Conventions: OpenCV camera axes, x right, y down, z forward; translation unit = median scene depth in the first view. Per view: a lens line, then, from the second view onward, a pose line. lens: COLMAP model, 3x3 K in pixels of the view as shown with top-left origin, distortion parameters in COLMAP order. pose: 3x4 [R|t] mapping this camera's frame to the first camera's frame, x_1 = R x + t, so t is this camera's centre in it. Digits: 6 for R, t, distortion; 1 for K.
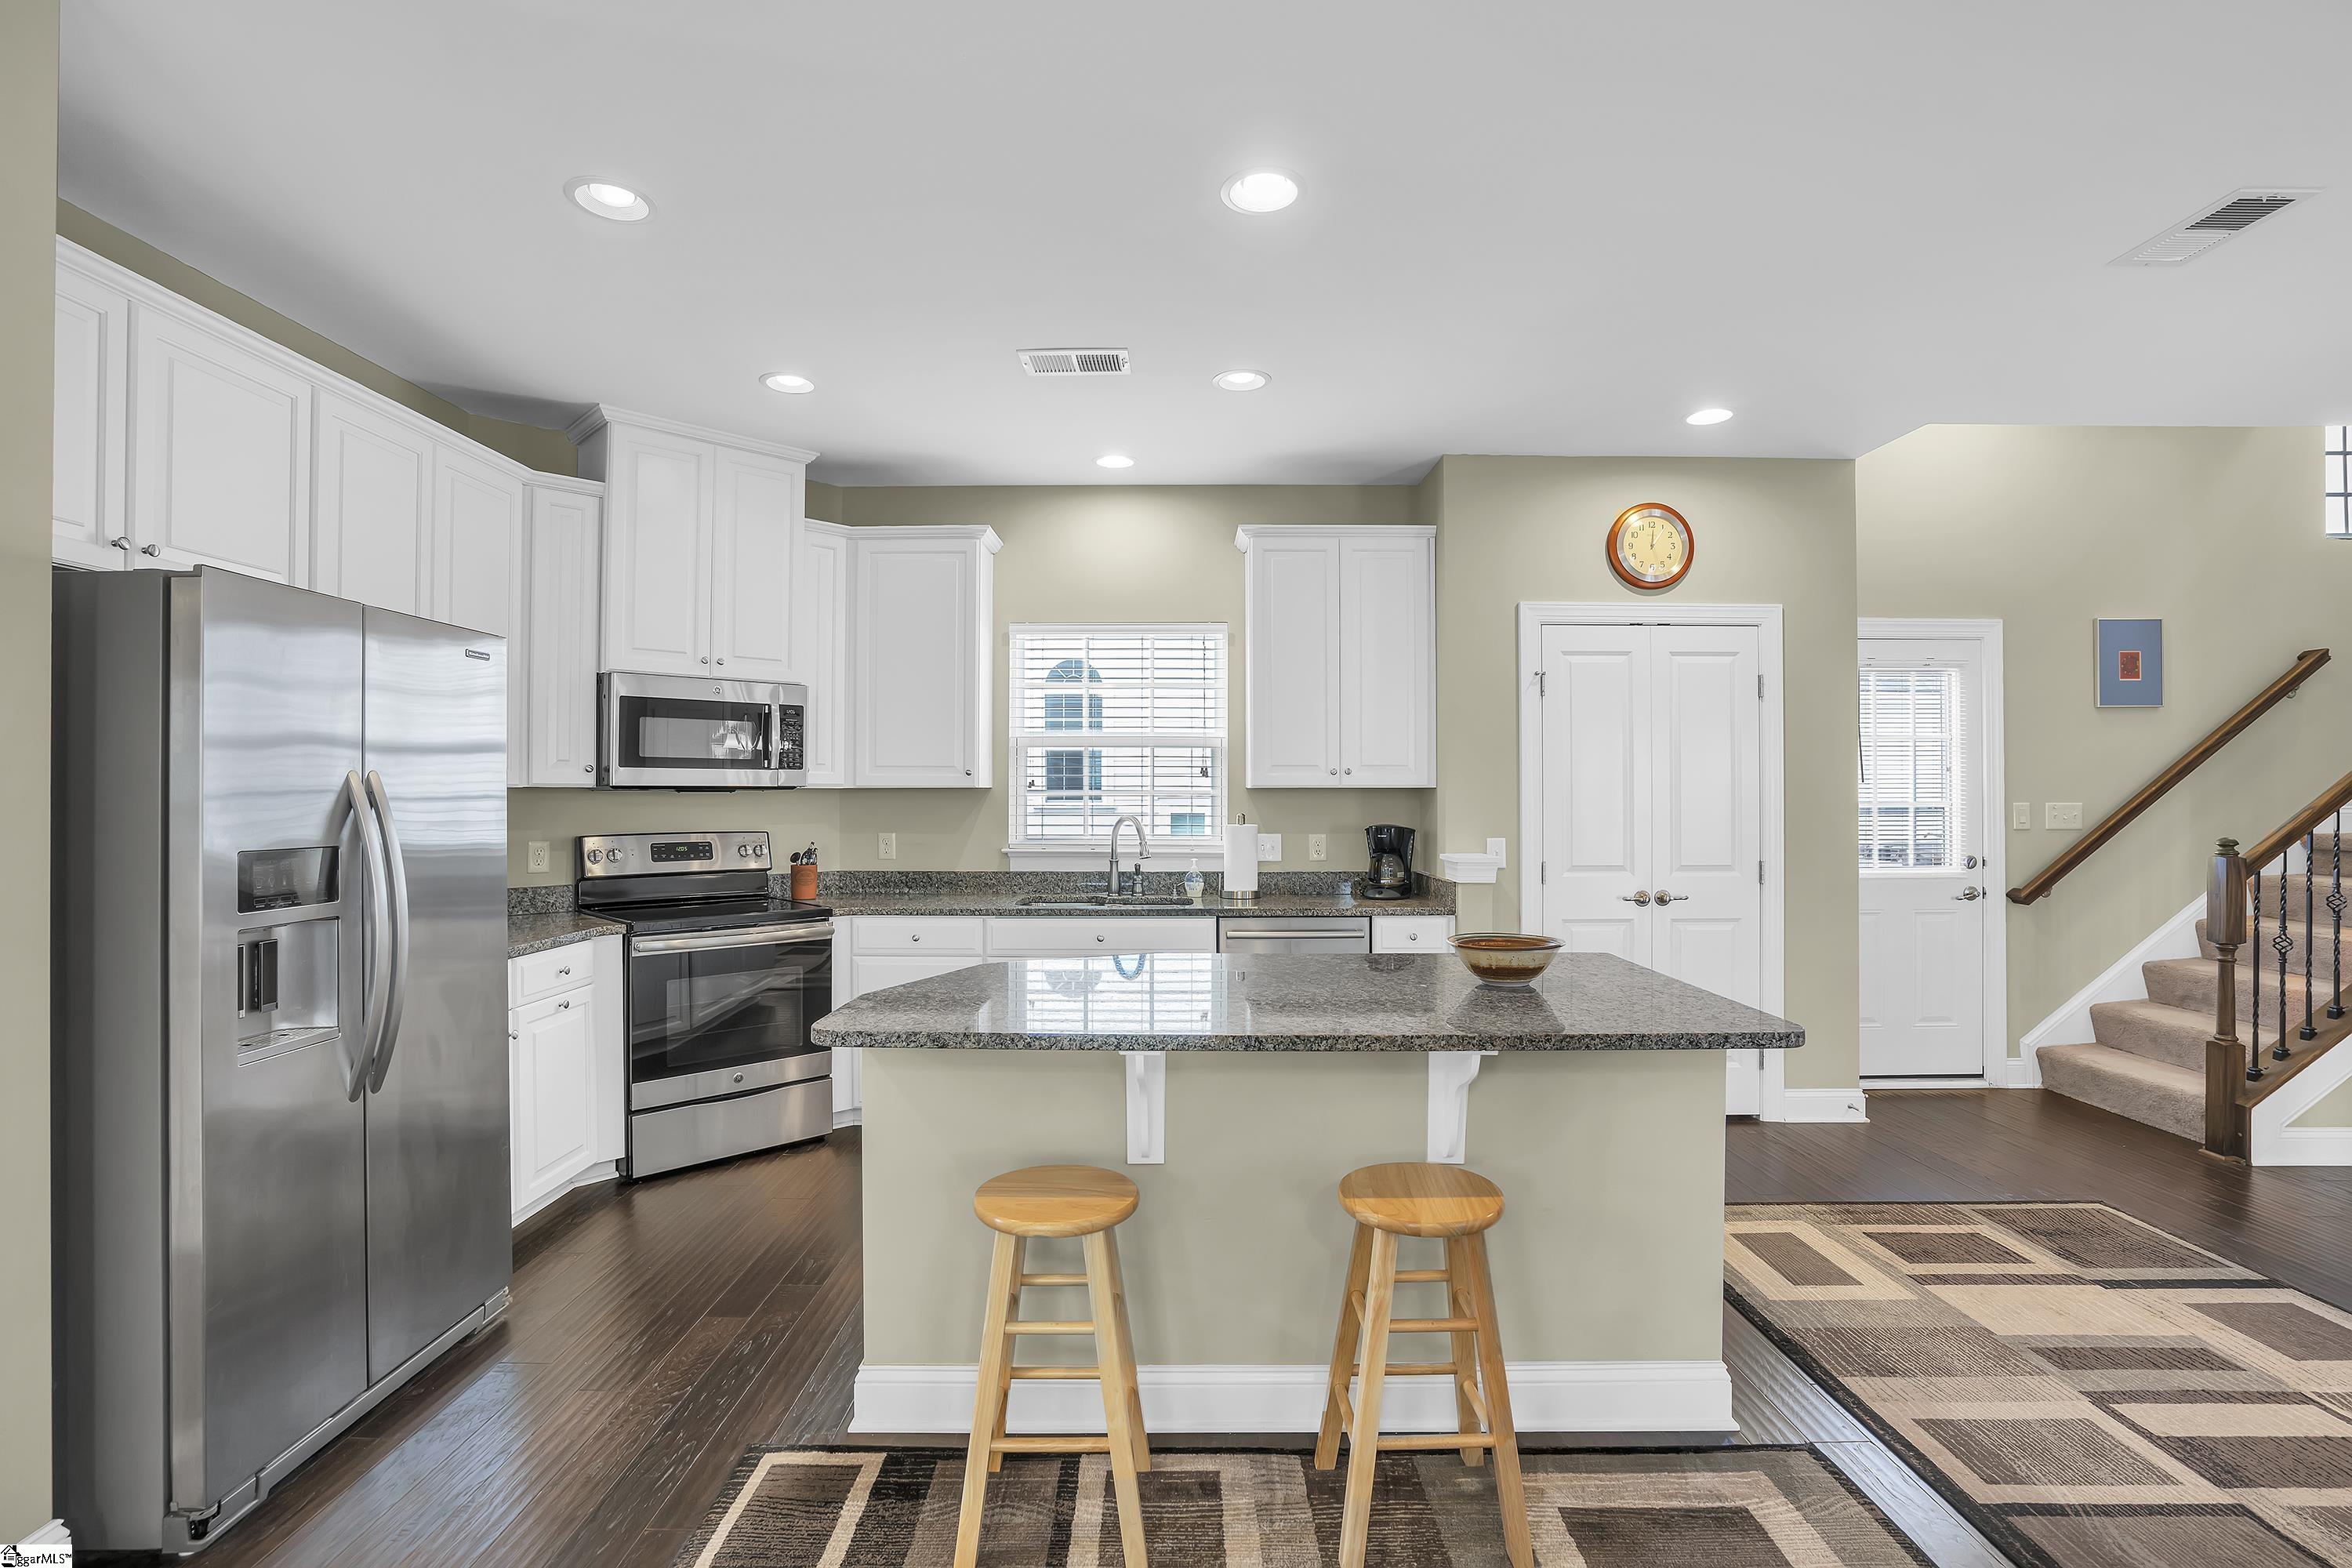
lens RADIAL K [[1076.6, 0, 1174.9], [0, 1076.6, 790.0], [0, 0, 1]] dist [-0.048715, 0.014838]
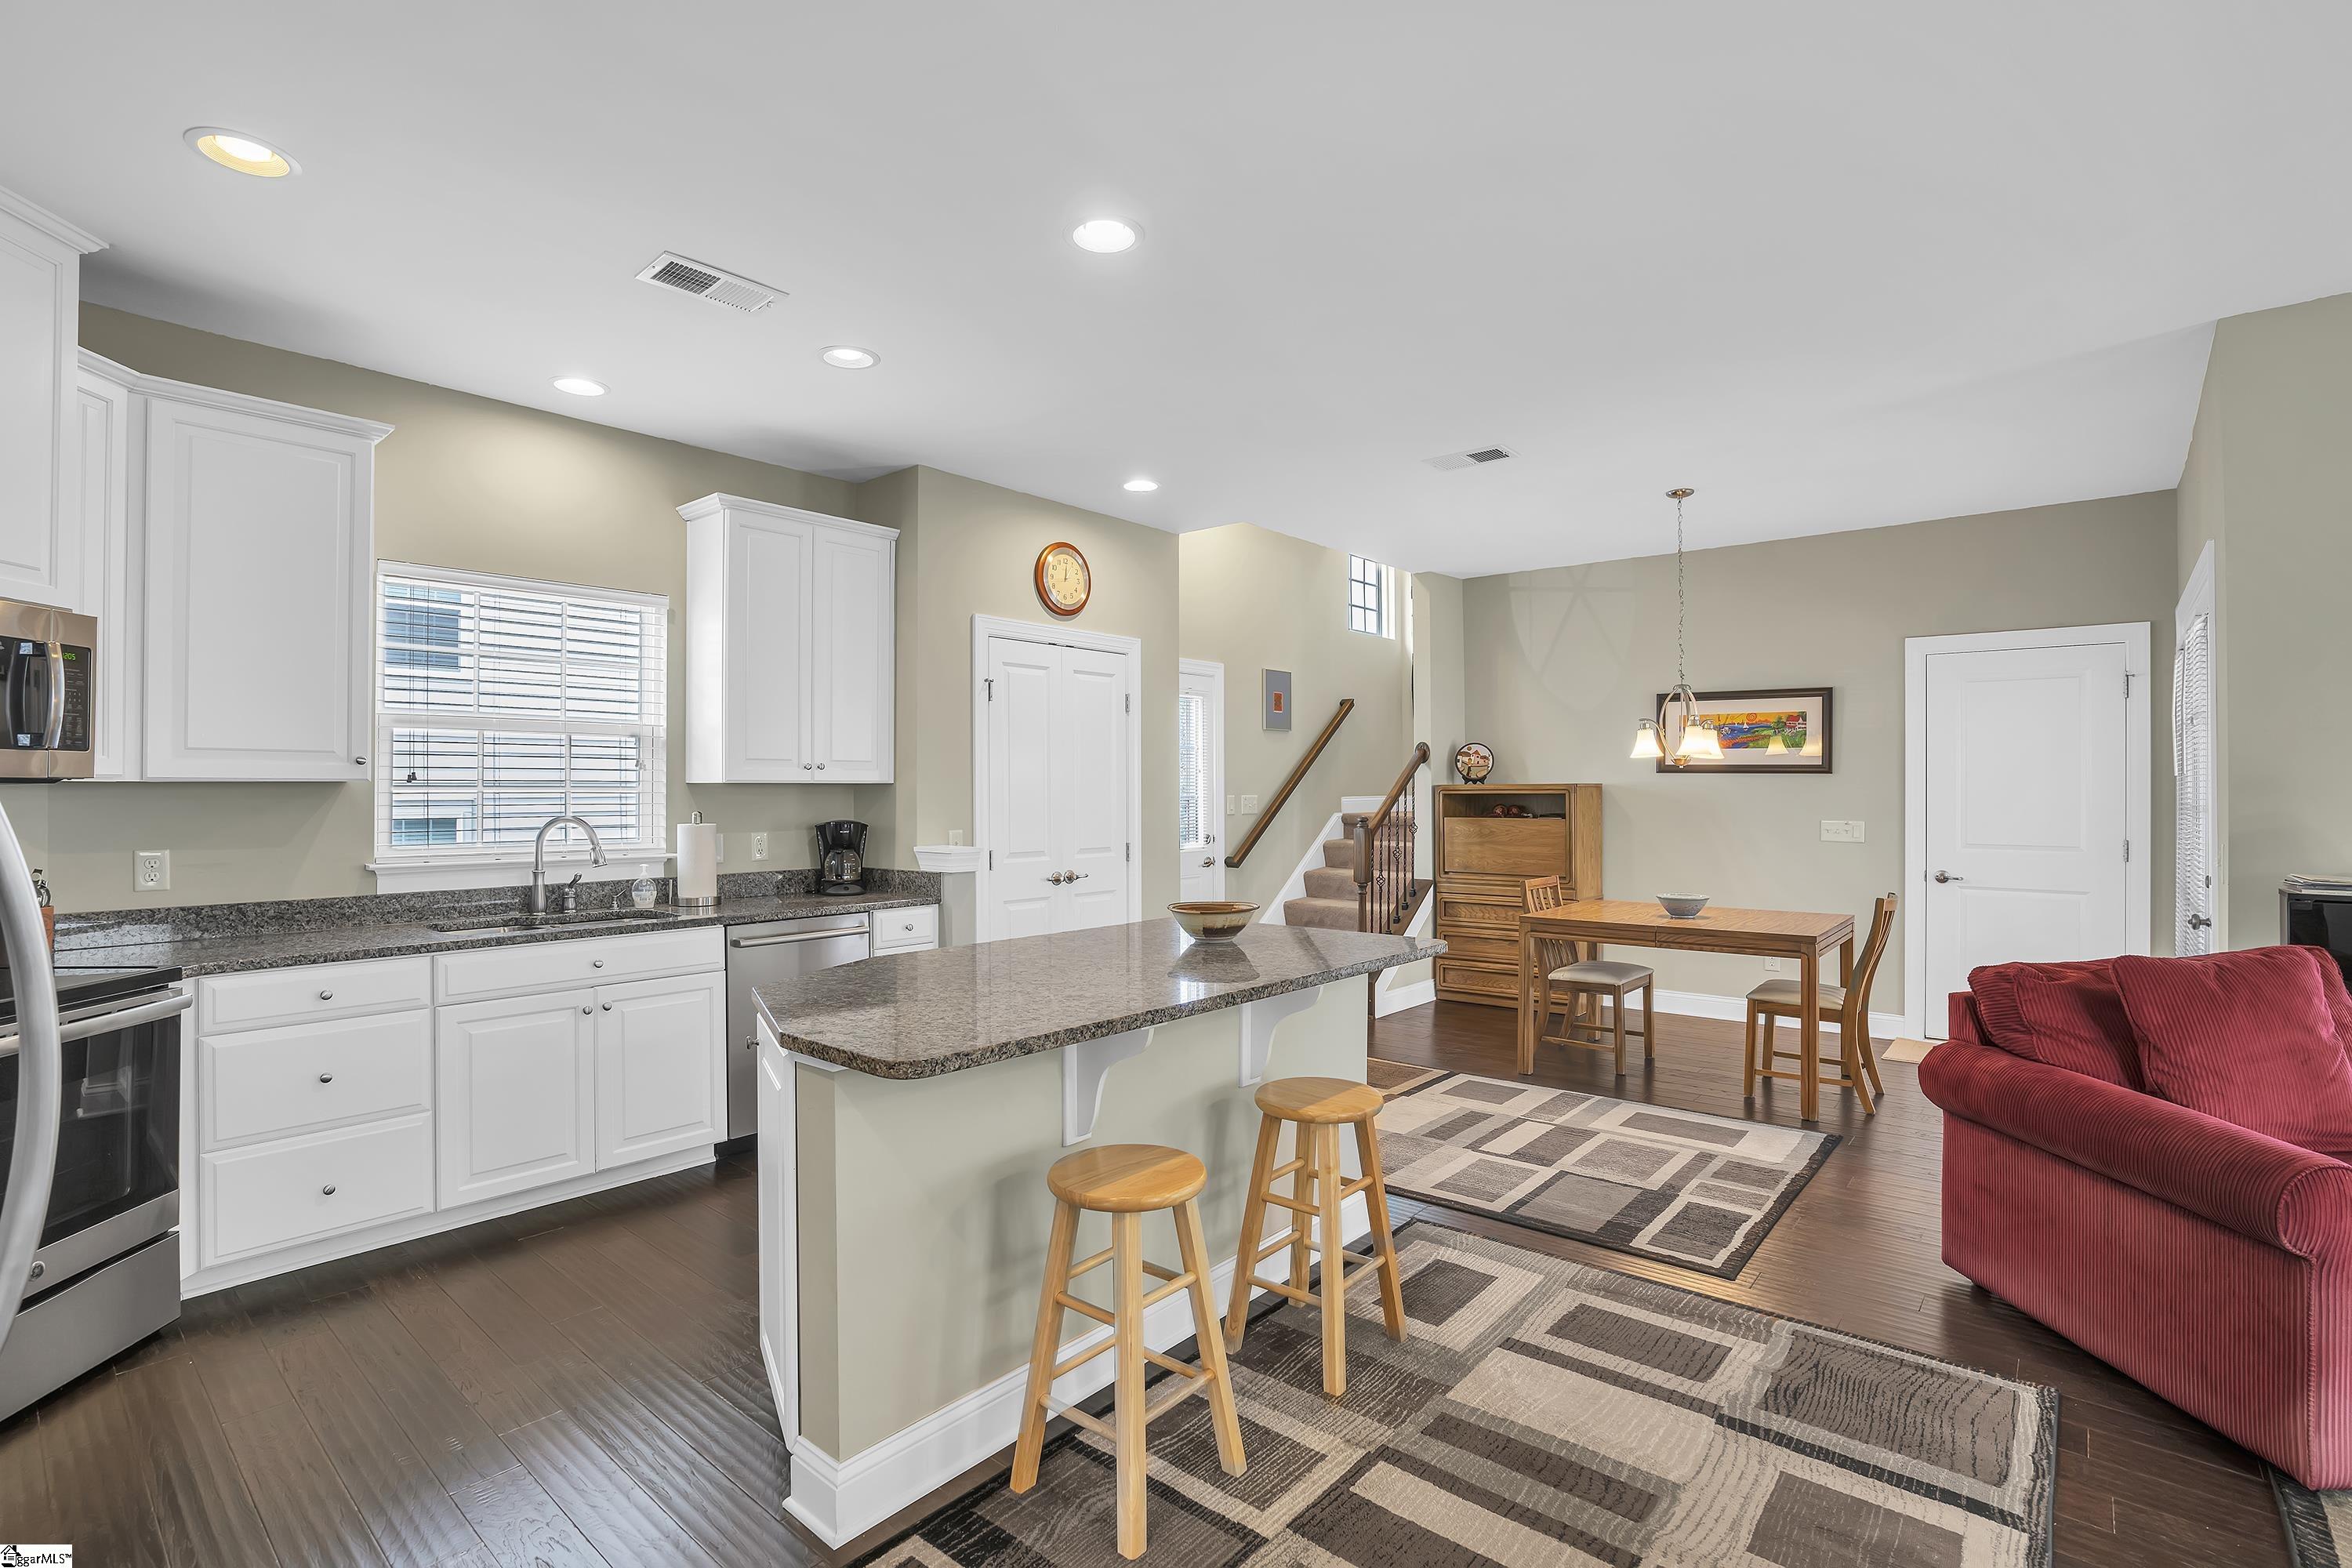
lens RADIAL K [[1089.4, 0, 1173.8], [0, 1089.4, 790.9], [0, 0, 1]] dist [-0.049138, 0.007732]
pose [[0.644534, -0.002134, 0.764572, -0.398799], [-0.000424, 0.999995, 0.003149, 0.001997], [-0.764575, -0.002354, 0.644530, 0.129486]]
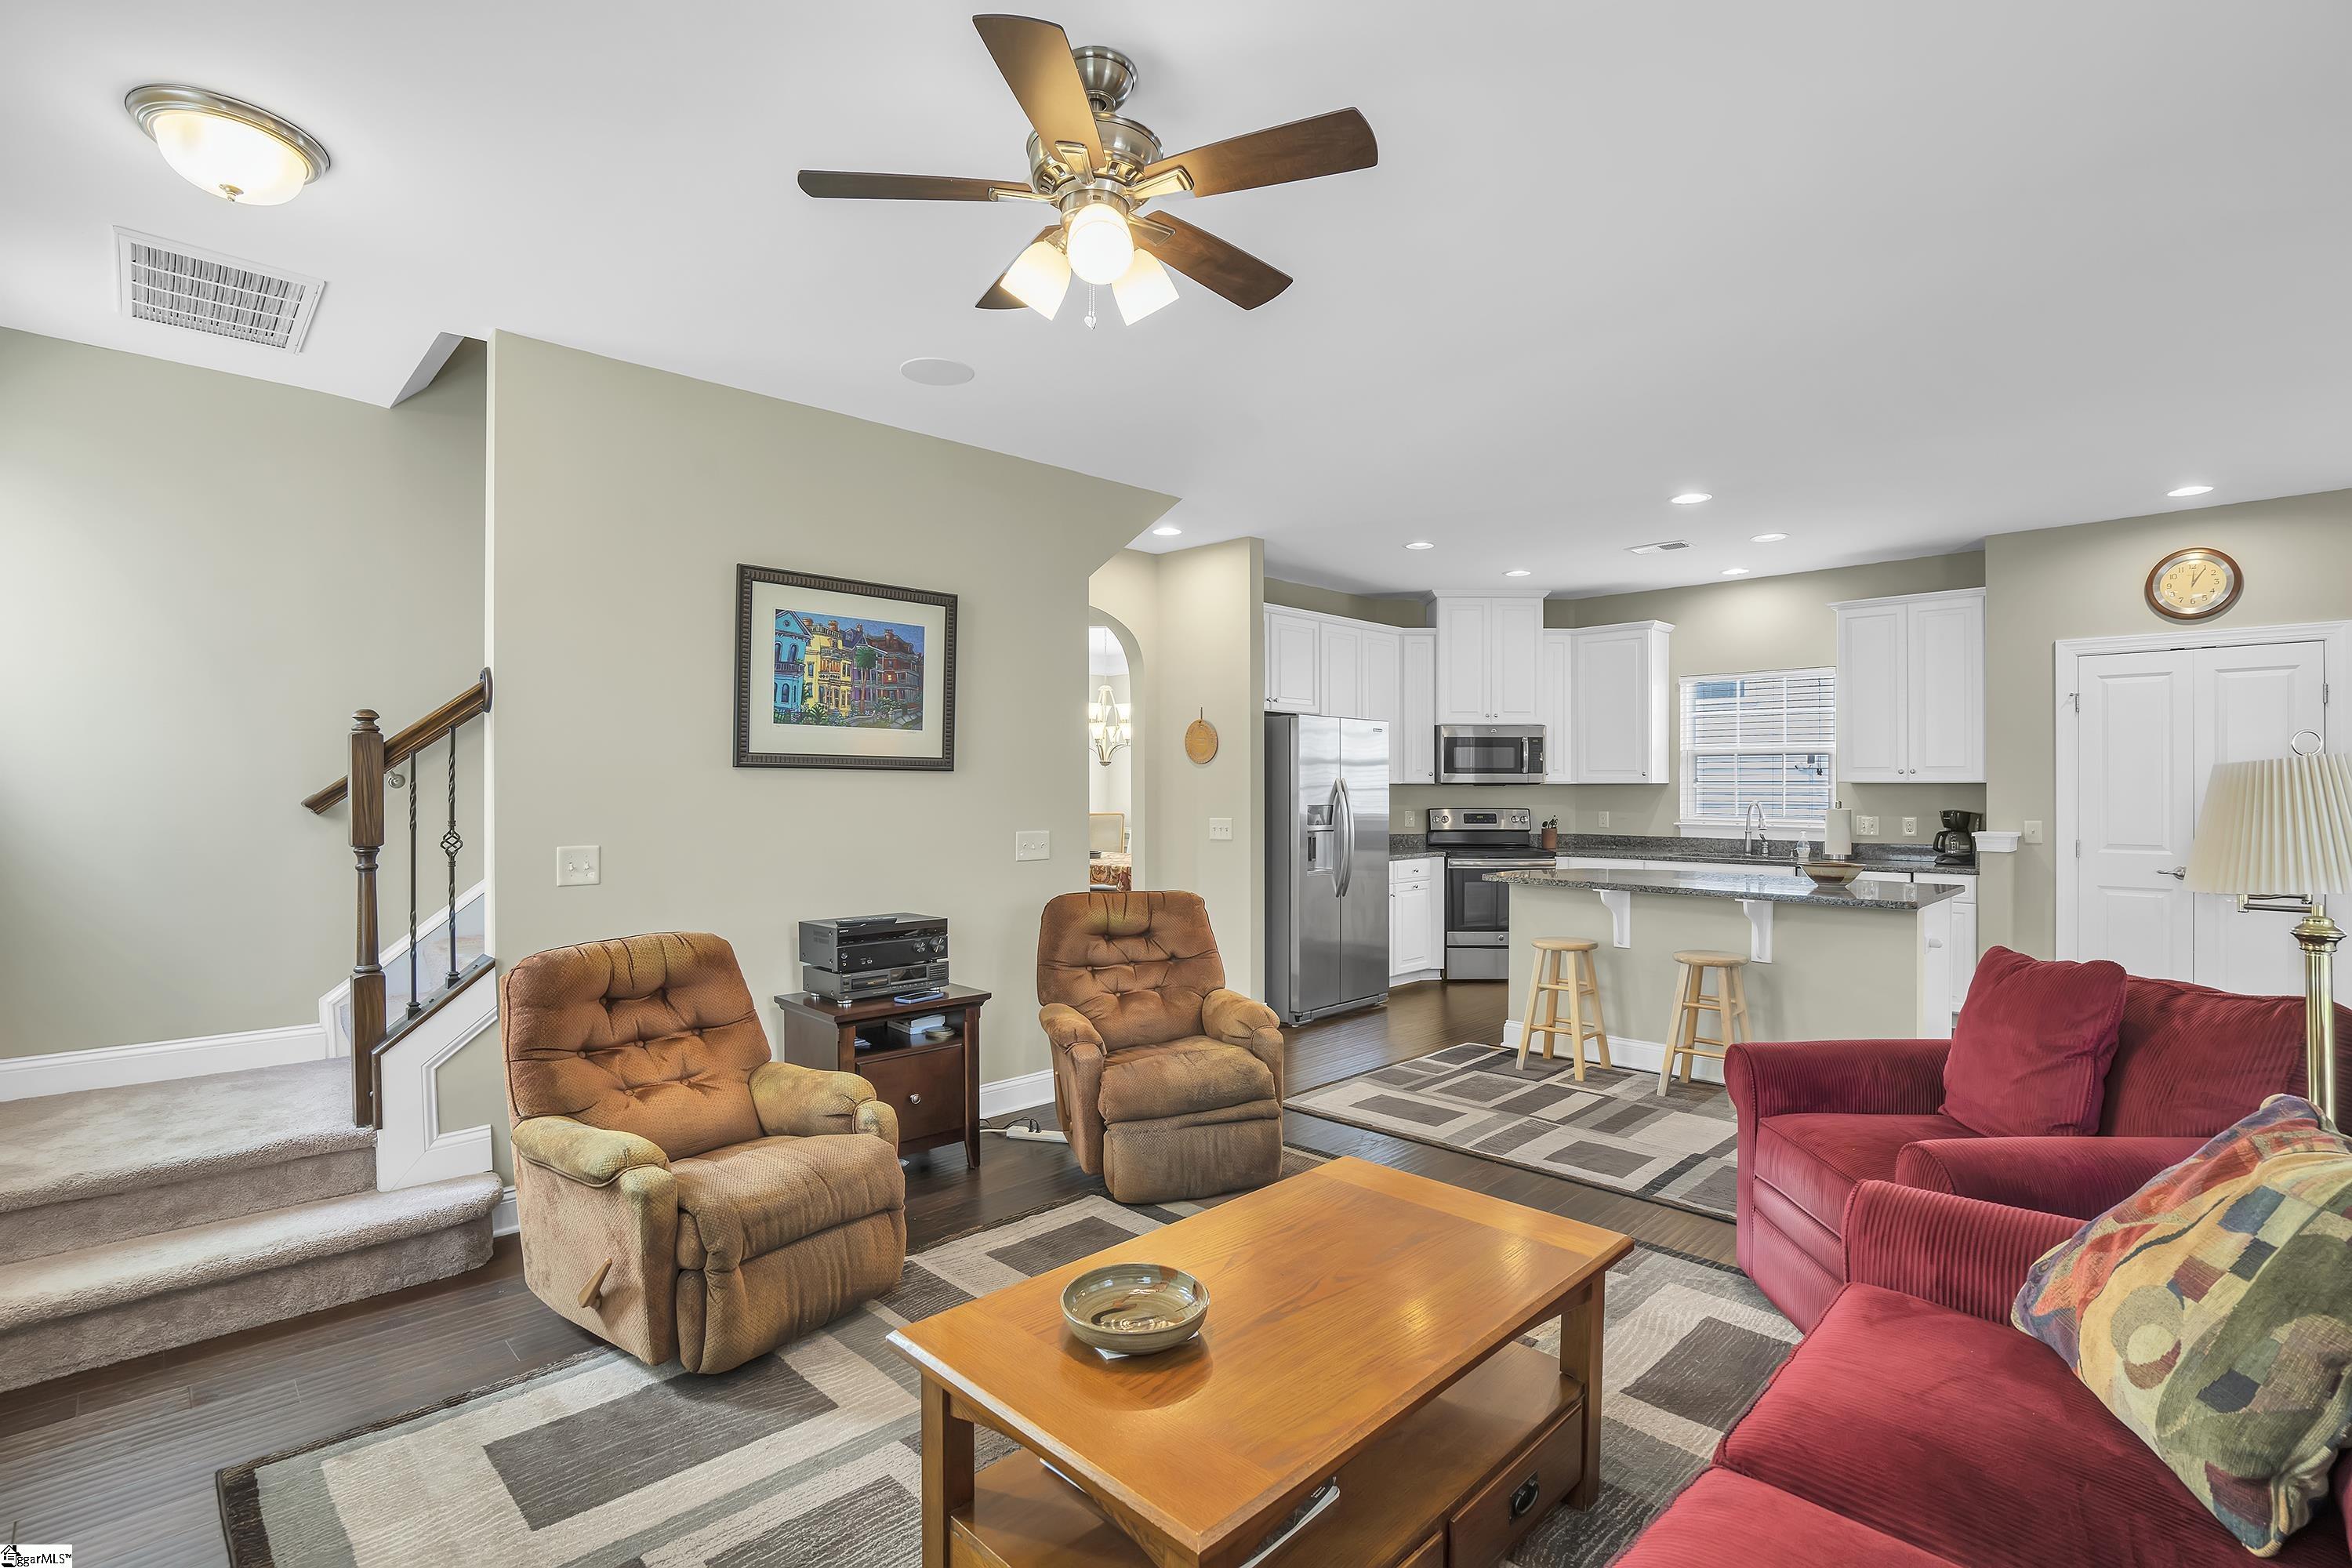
lens RADIAL K [[1089.4, 0, 1169.3], [0, 1089.4, 789.7], [0, 0, 1]] dist [-0.049138, 0.007732]
pose [[0.701424, 0.002296, -0.712741, 0.484032], [0.000772, 0.999992, 0.003981, 0.000415], [0.712744, -0.003343, 0.701416, -0.677543]]
